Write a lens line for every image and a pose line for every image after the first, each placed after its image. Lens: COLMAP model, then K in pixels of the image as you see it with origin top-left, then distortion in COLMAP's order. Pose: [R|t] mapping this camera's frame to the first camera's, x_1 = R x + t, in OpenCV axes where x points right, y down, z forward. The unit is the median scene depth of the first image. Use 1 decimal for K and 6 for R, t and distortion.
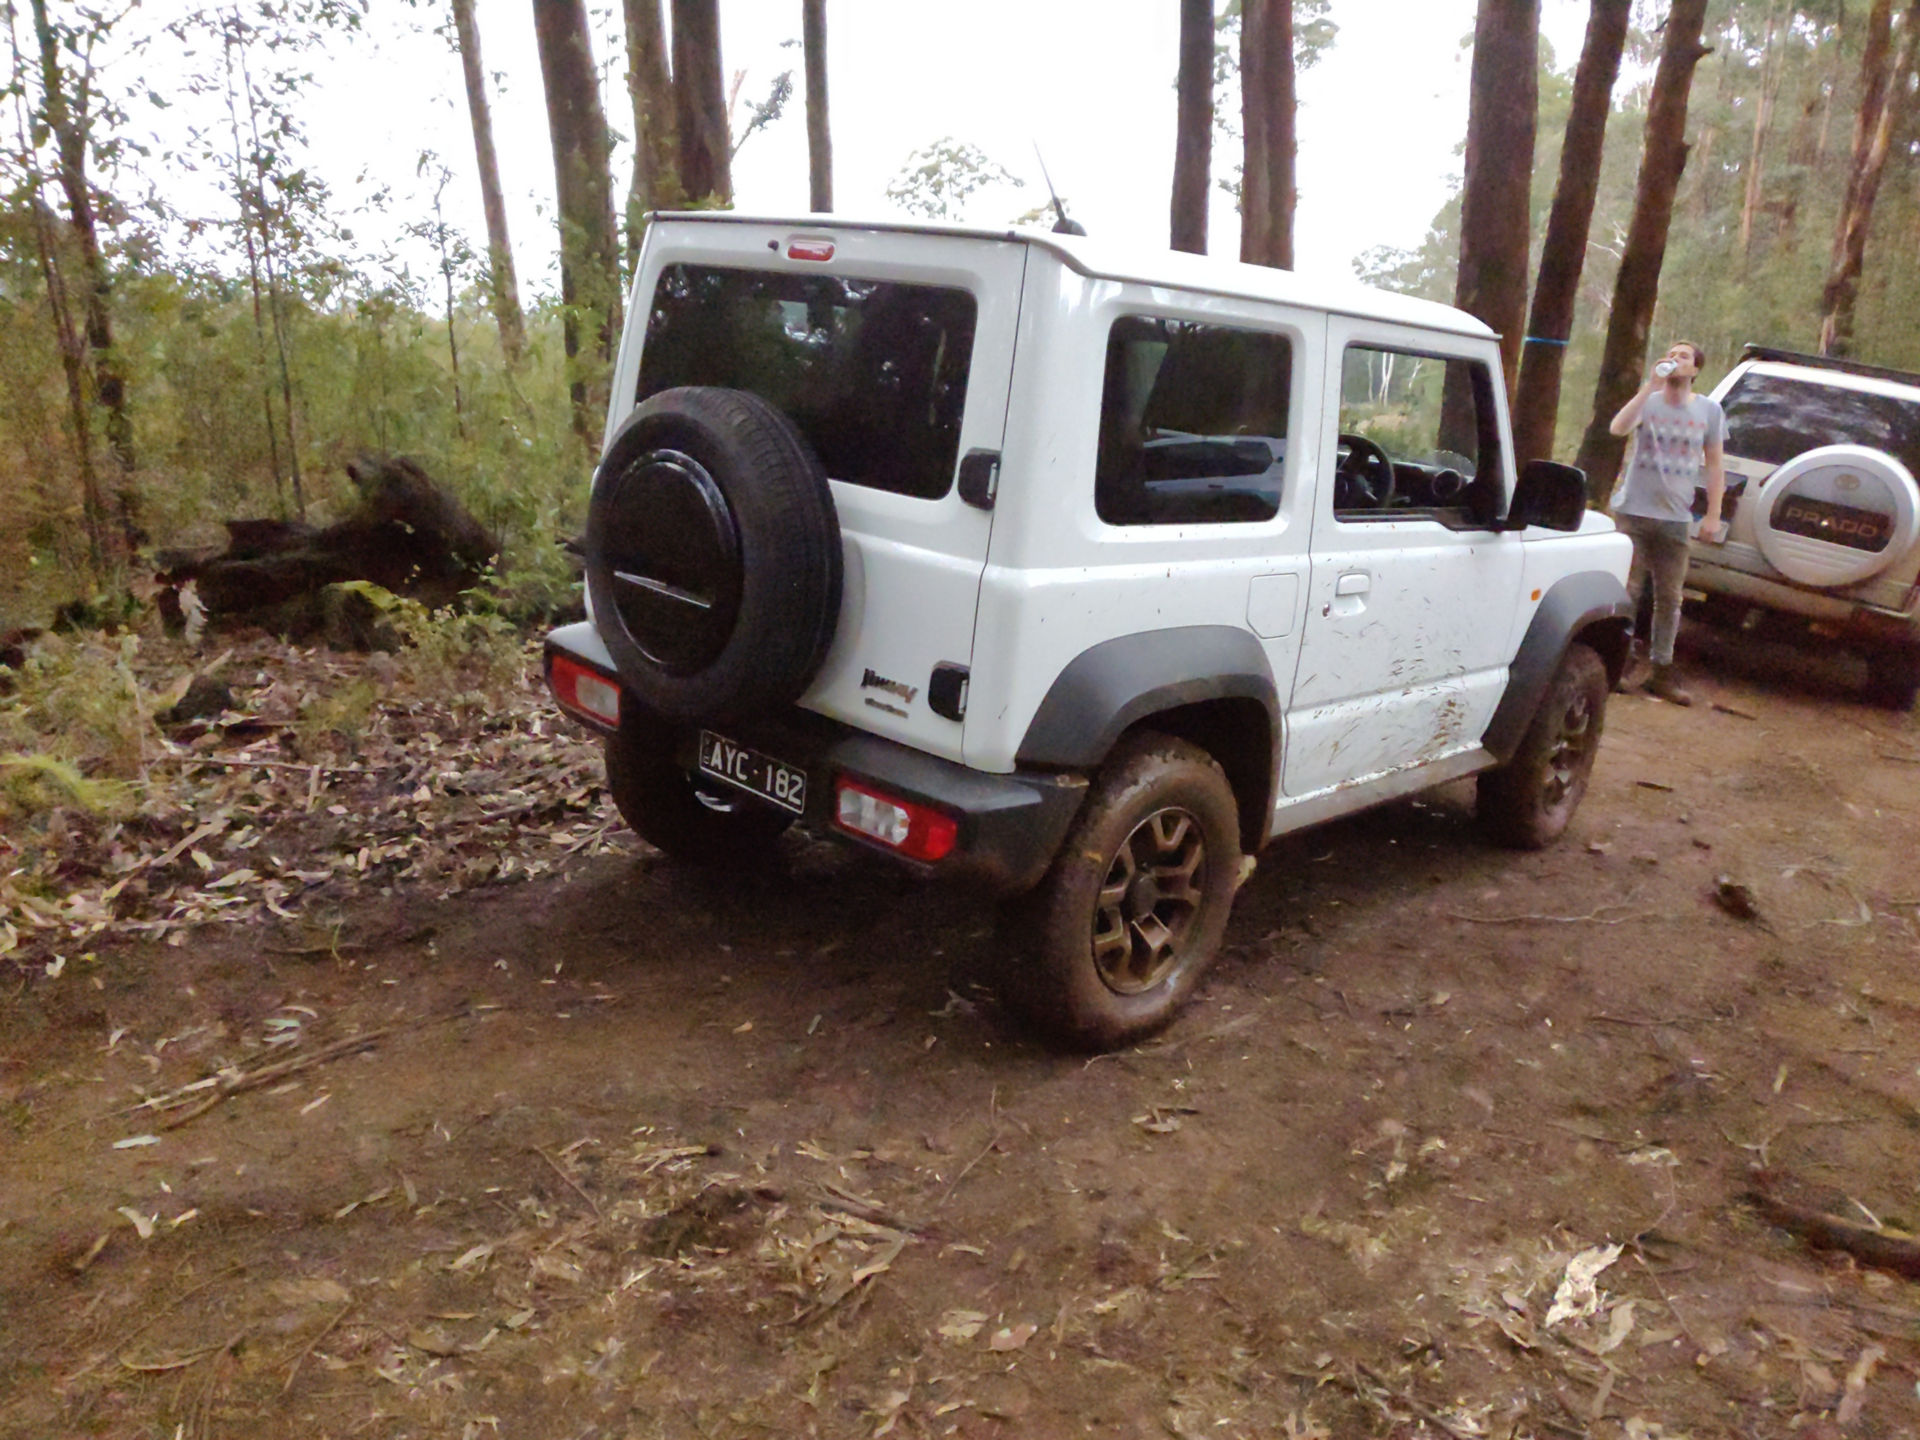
lens RADIAL K [[1467.5, 0, 963.6], [0, 1467.5, 741.9], [0, 0, 1]] dist [-0.003685, 0.026810]
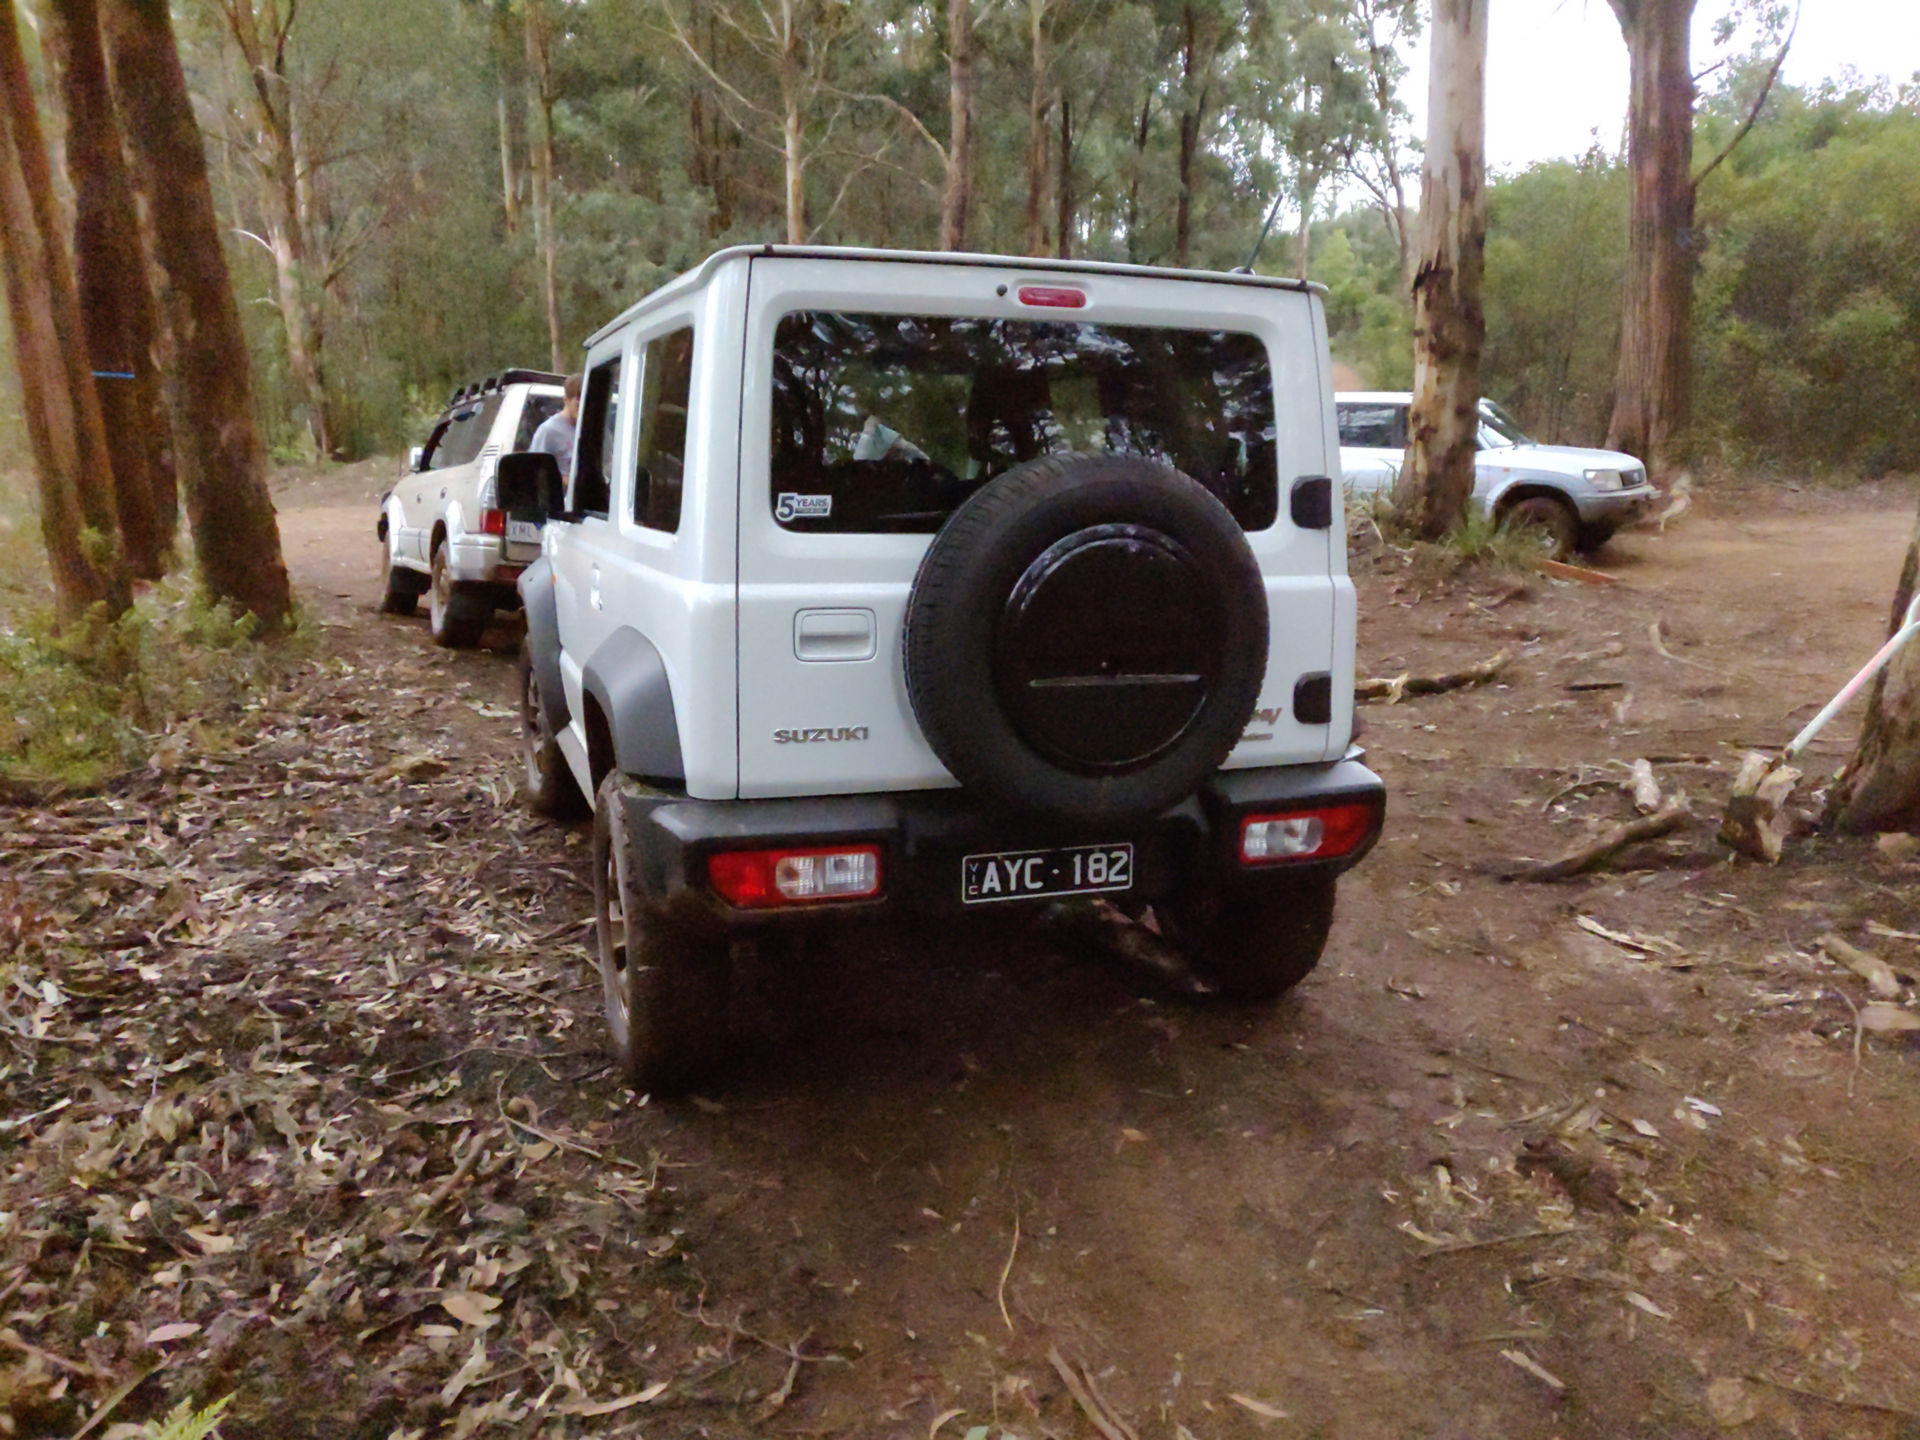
lens RADIAL K [[1451.0, 0, 987.2], [0, 1451.0, 732.1], [0, 0, 1]] dist [-0.001302, 0.016364]
pose [[0.438923, -0.262117, 0.859442, -0.984768], [0.274572, 0.949878, 0.149473, -0.224252], [-0.855544, 0.170372, 0.488894, 0.639252]]
